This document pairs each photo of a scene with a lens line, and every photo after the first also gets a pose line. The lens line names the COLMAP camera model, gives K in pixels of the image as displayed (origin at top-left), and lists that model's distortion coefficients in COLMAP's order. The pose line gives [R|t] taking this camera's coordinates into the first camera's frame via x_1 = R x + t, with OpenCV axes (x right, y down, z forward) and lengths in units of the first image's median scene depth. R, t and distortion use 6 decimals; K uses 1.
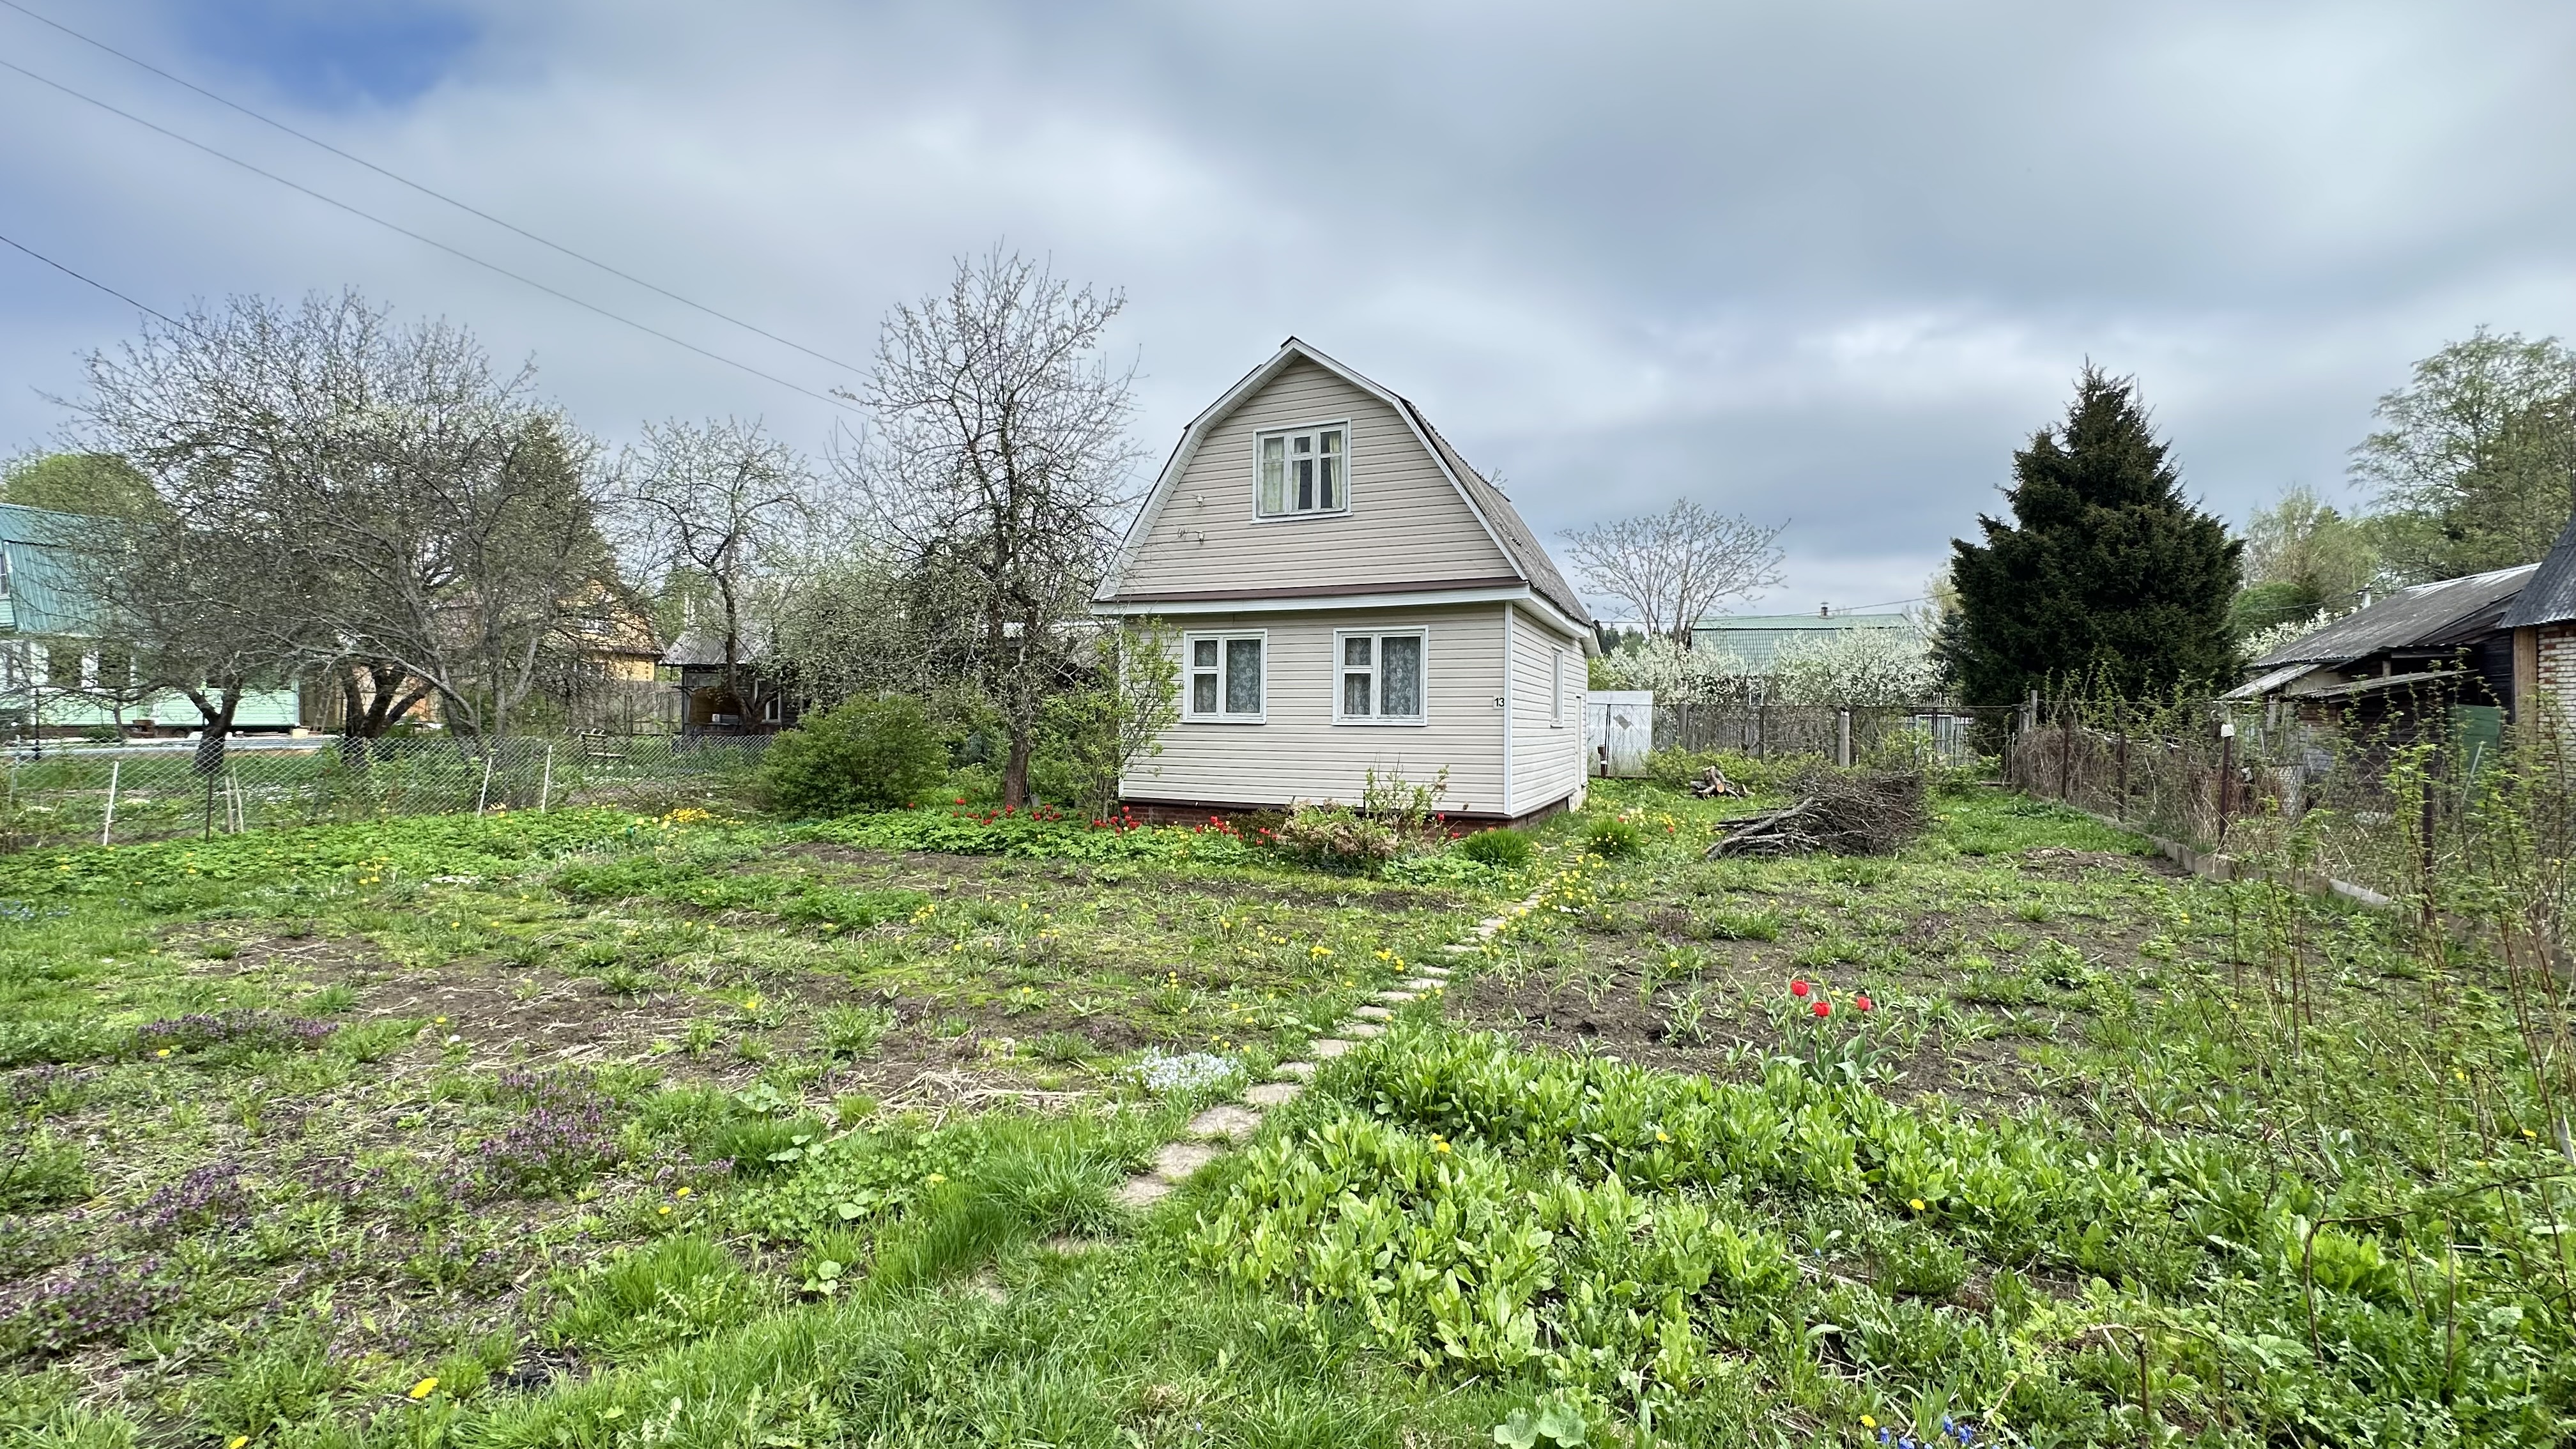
lens RADIAL K [[1030.6, 0, 1288.0], [0, 1030.6, 724.5], [0, 0, 1]] dist [-0.000047, -0.000173]
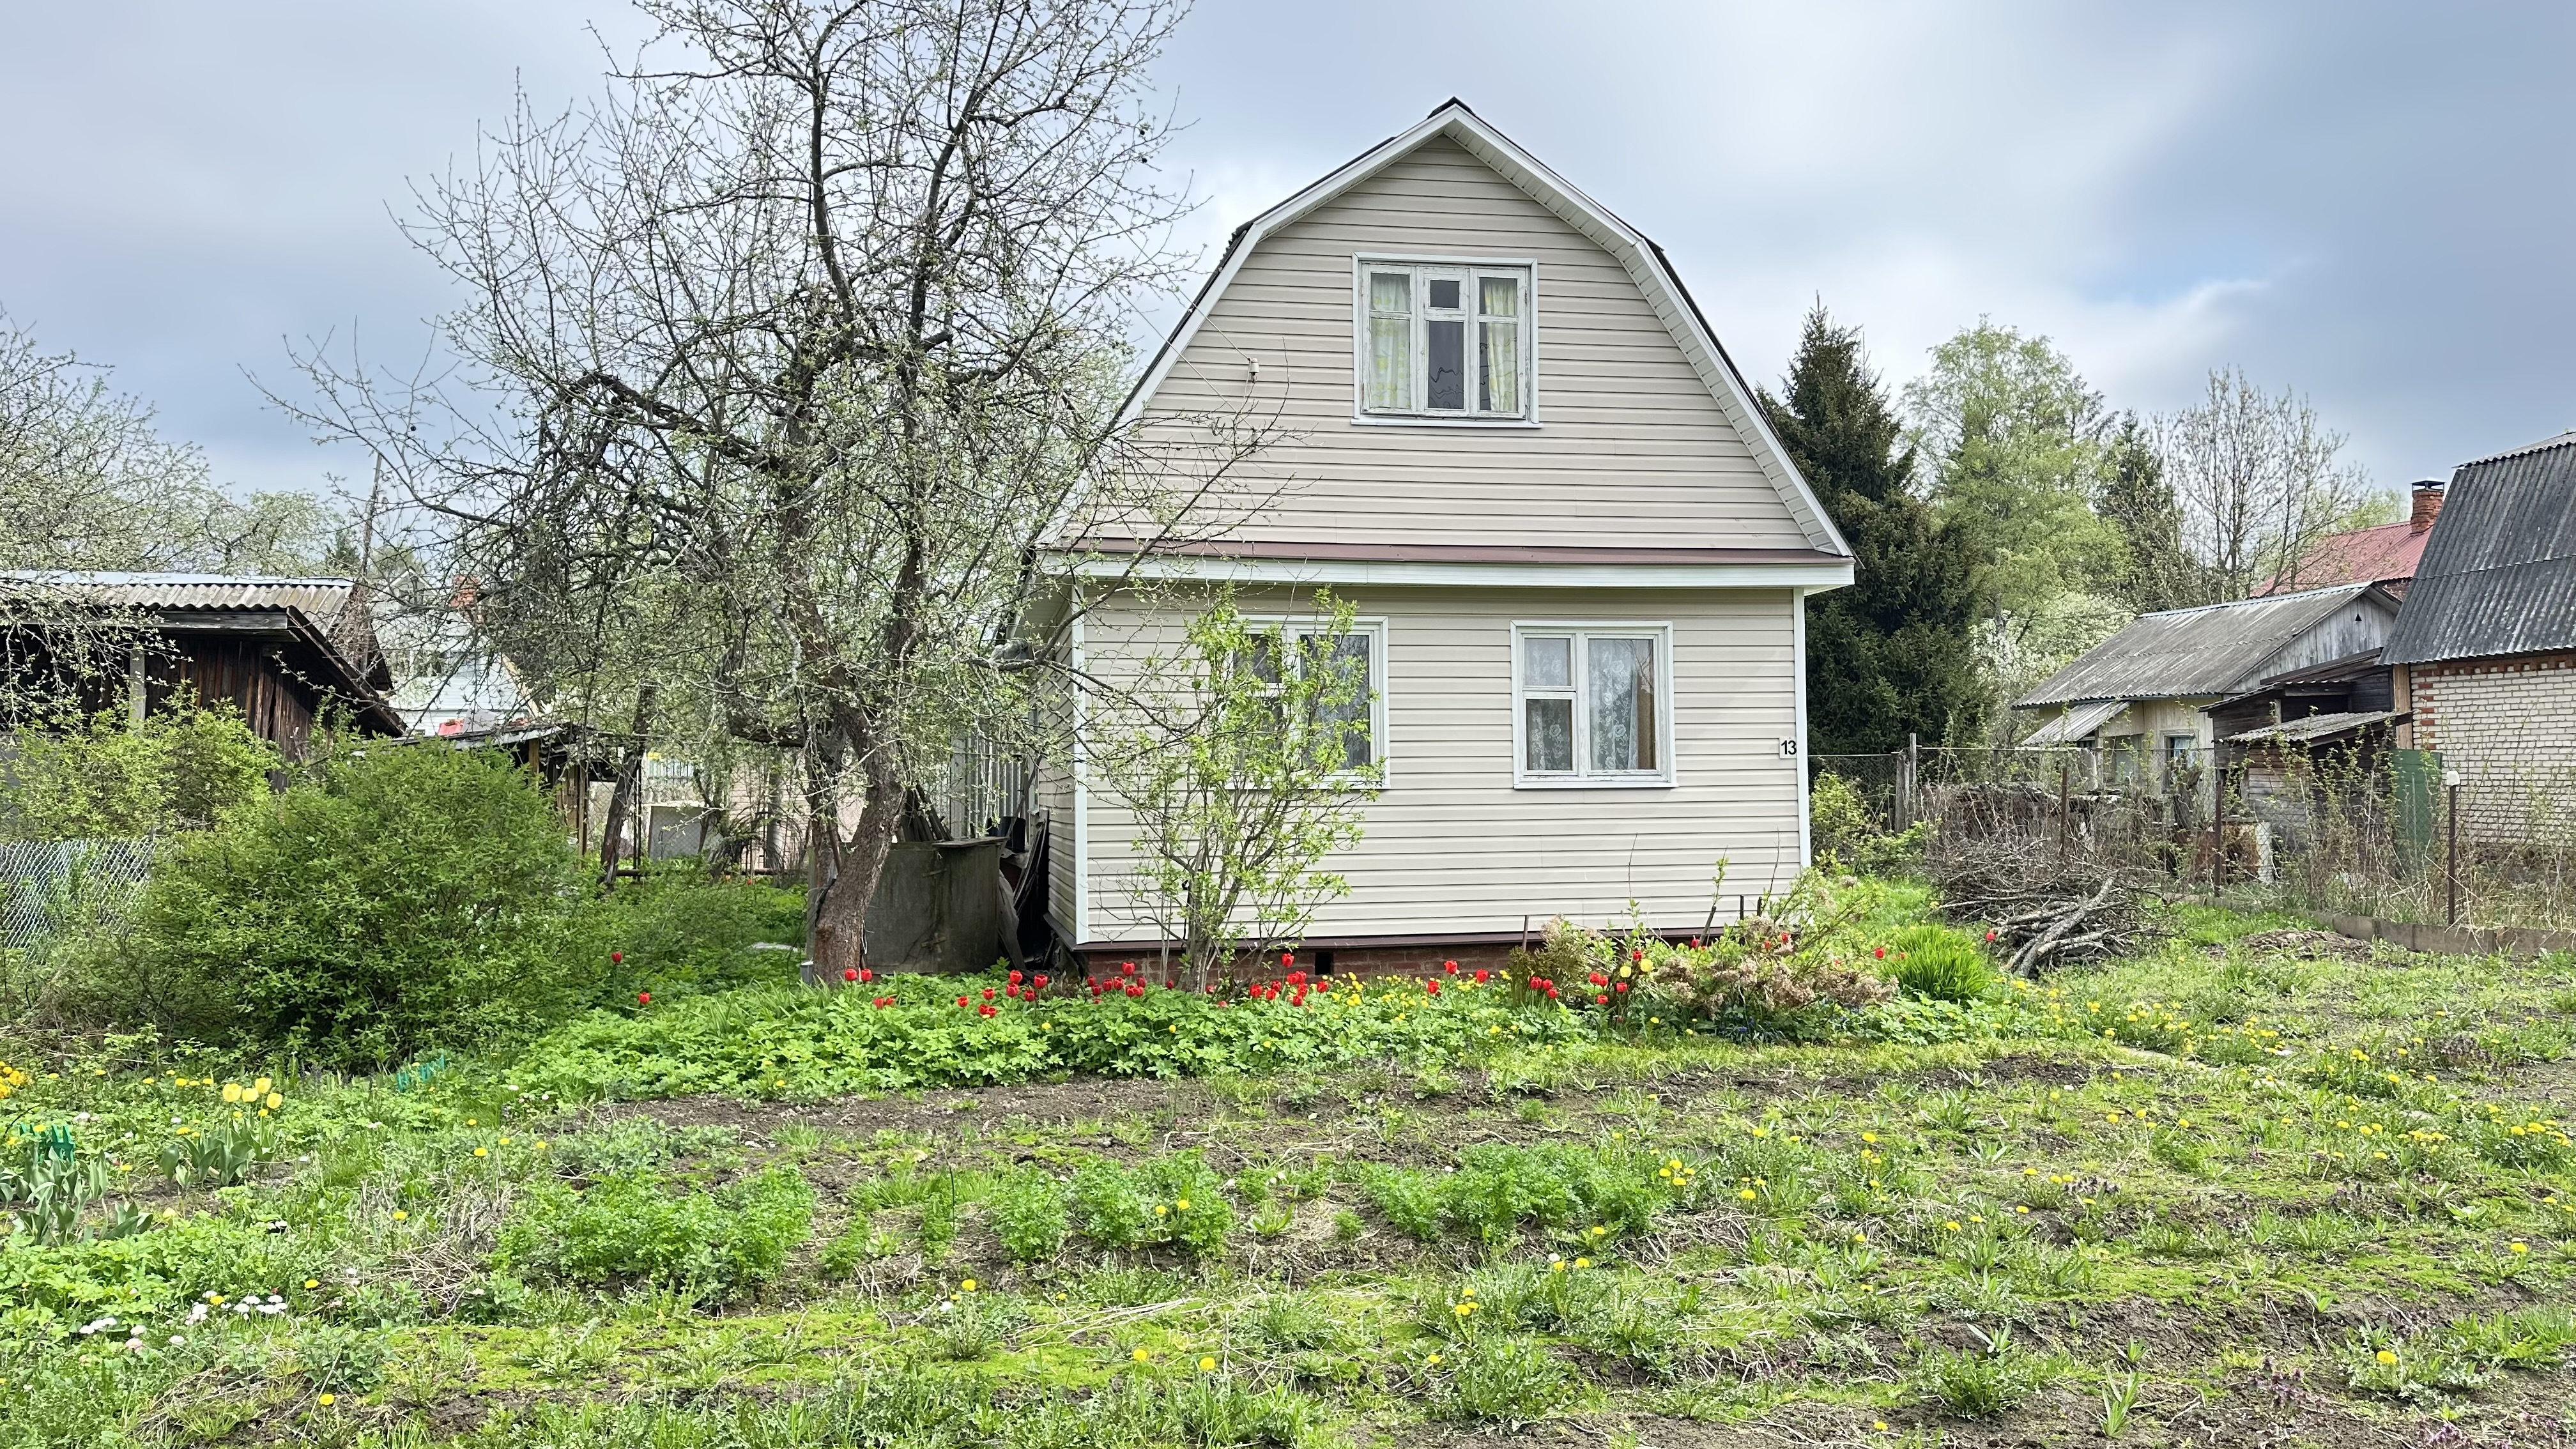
lens RADIAL K [[1806.8, 0, 1301.8], [0, 1806.8, 712.8], [0, 0, 1]] dist [0.117795, -0.186035]
pose [[0.825066, 0.007881, 0.564981, -0.600742], [0.018209, 0.999013, -0.040526, -0.003213], [-0.564742, 0.043724, 0.824108, 0.230083]]
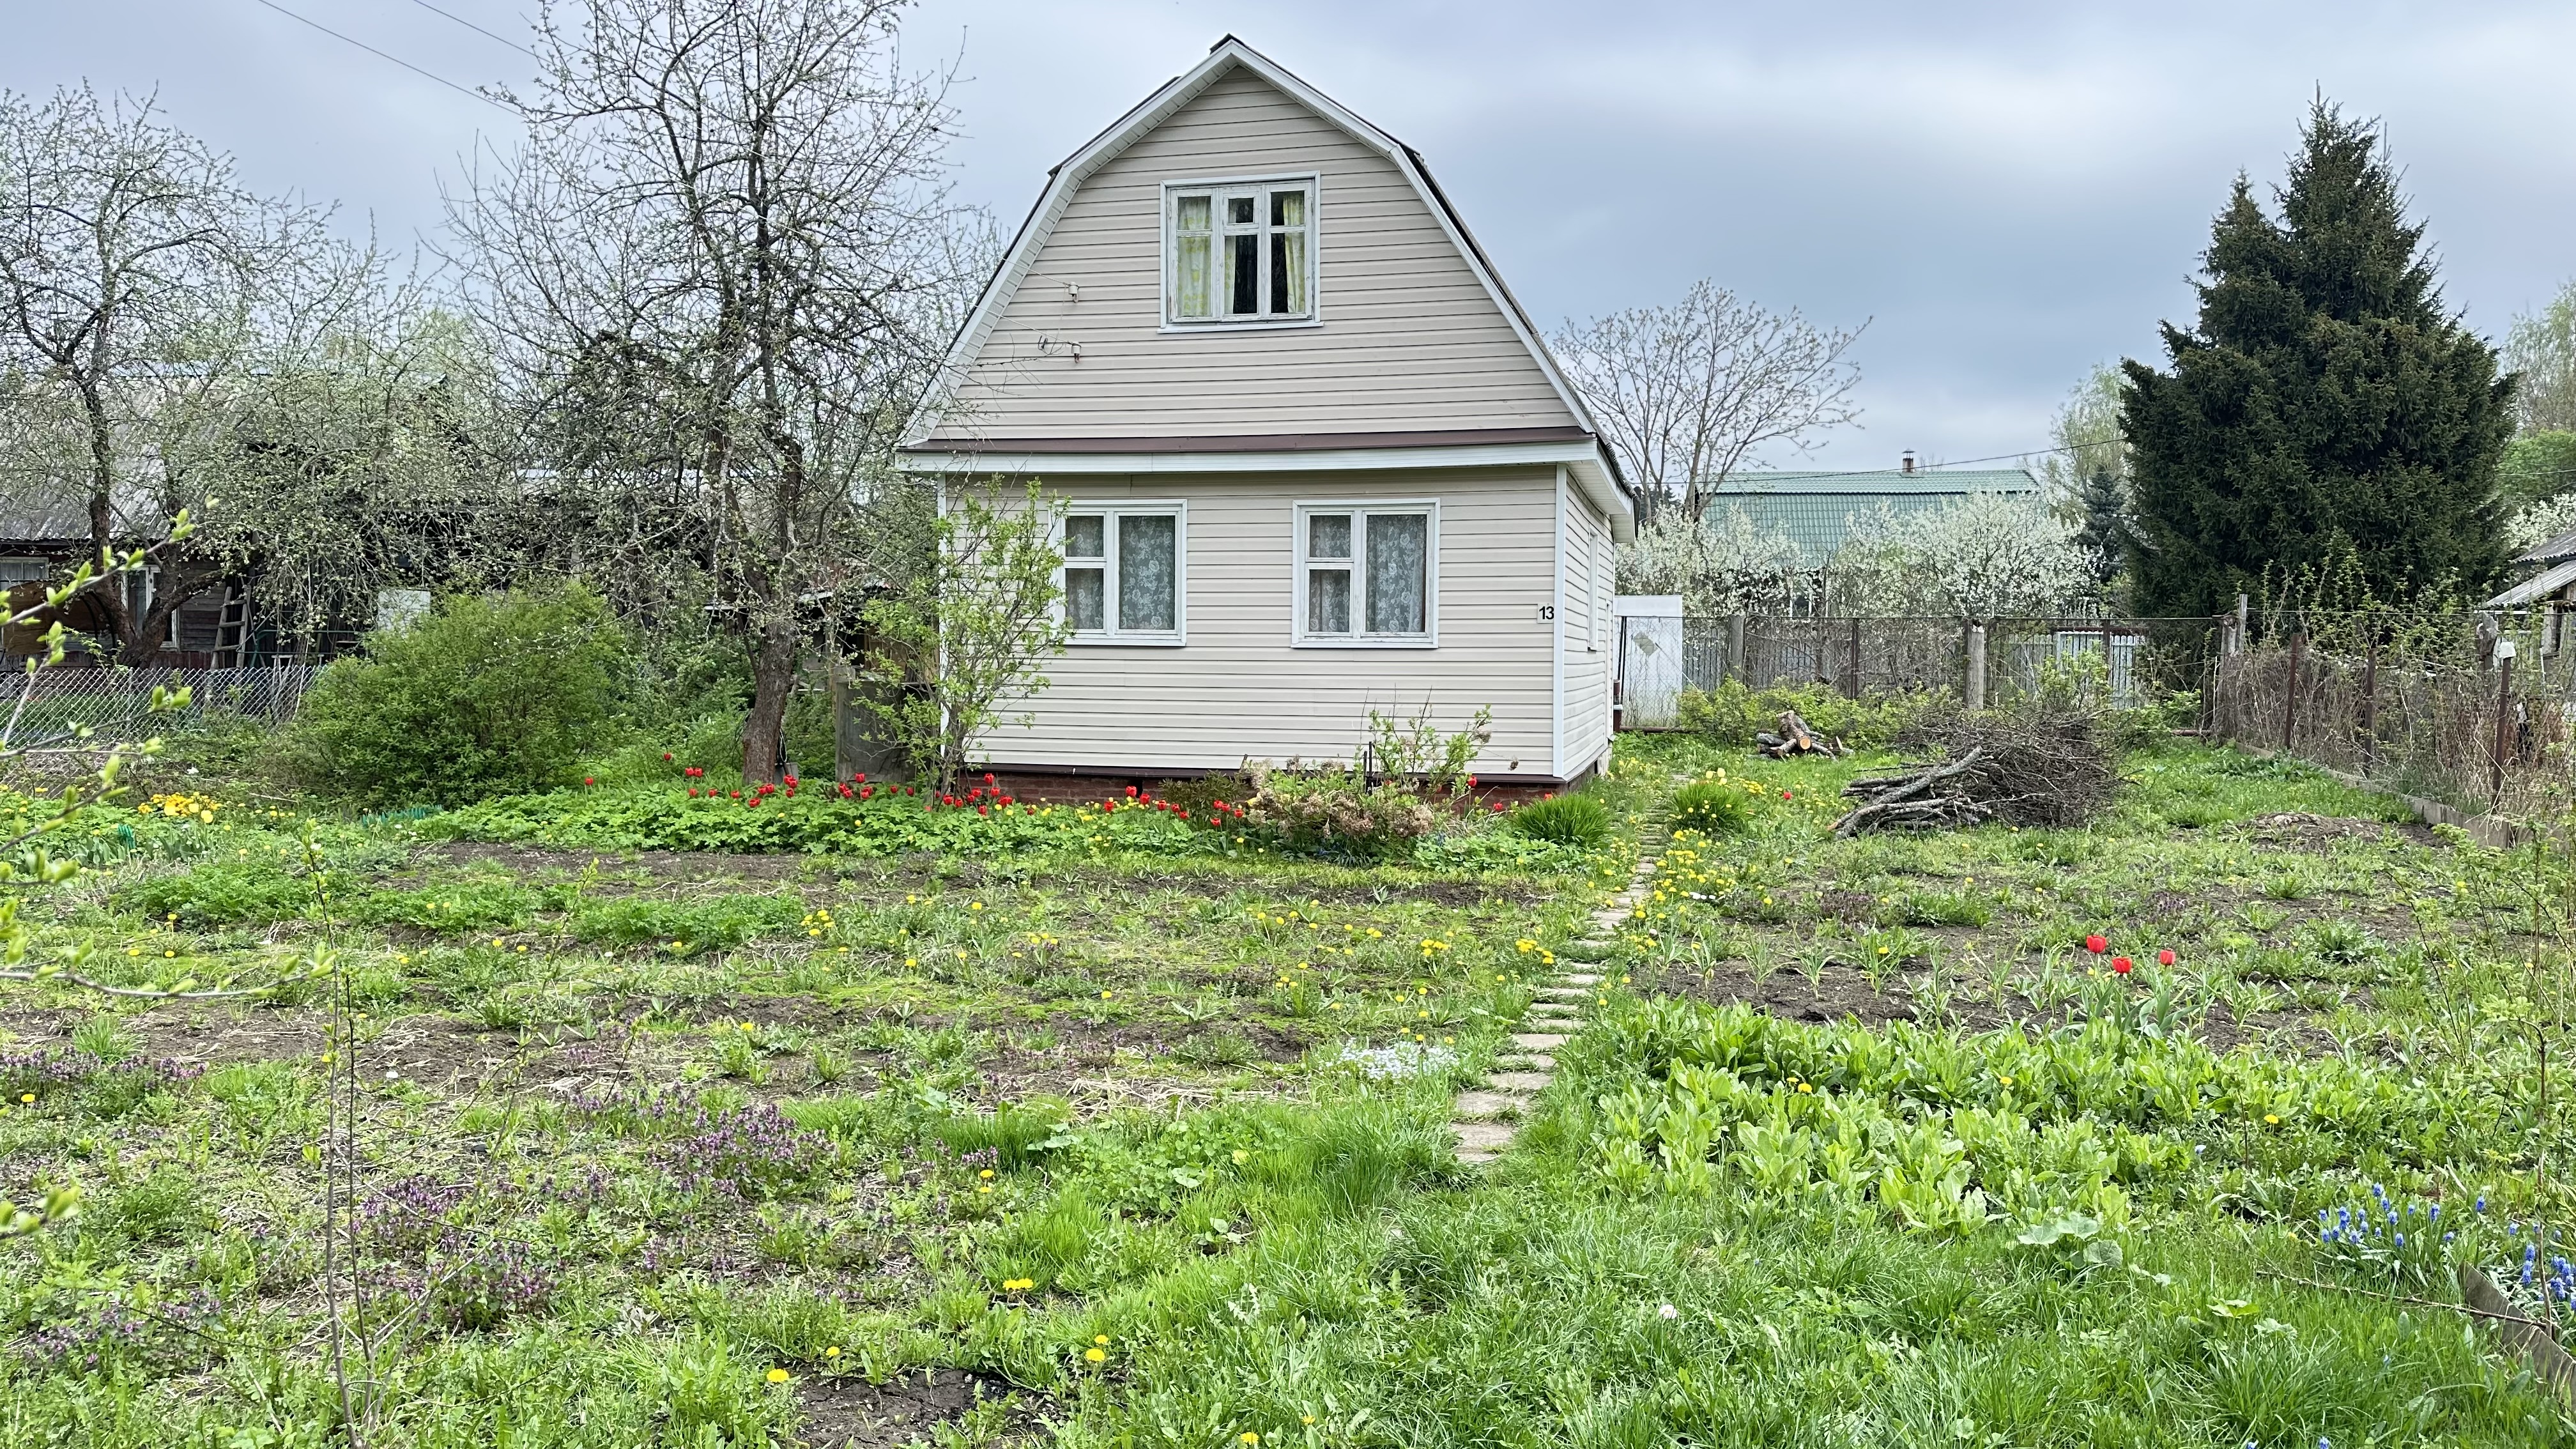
lens RADIAL K [[1804.6, 0, 1286.5], [0, 1804.6, 745.8], [0, 0, 1]] dist [0.115257, -0.157721]
pose [[0.985900, -0.010771, 0.166991, -0.148764], [0.002141, 0.998656, 0.051775, 0.003225], [-0.167324, -0.050688, 0.984598, -0.136690]]
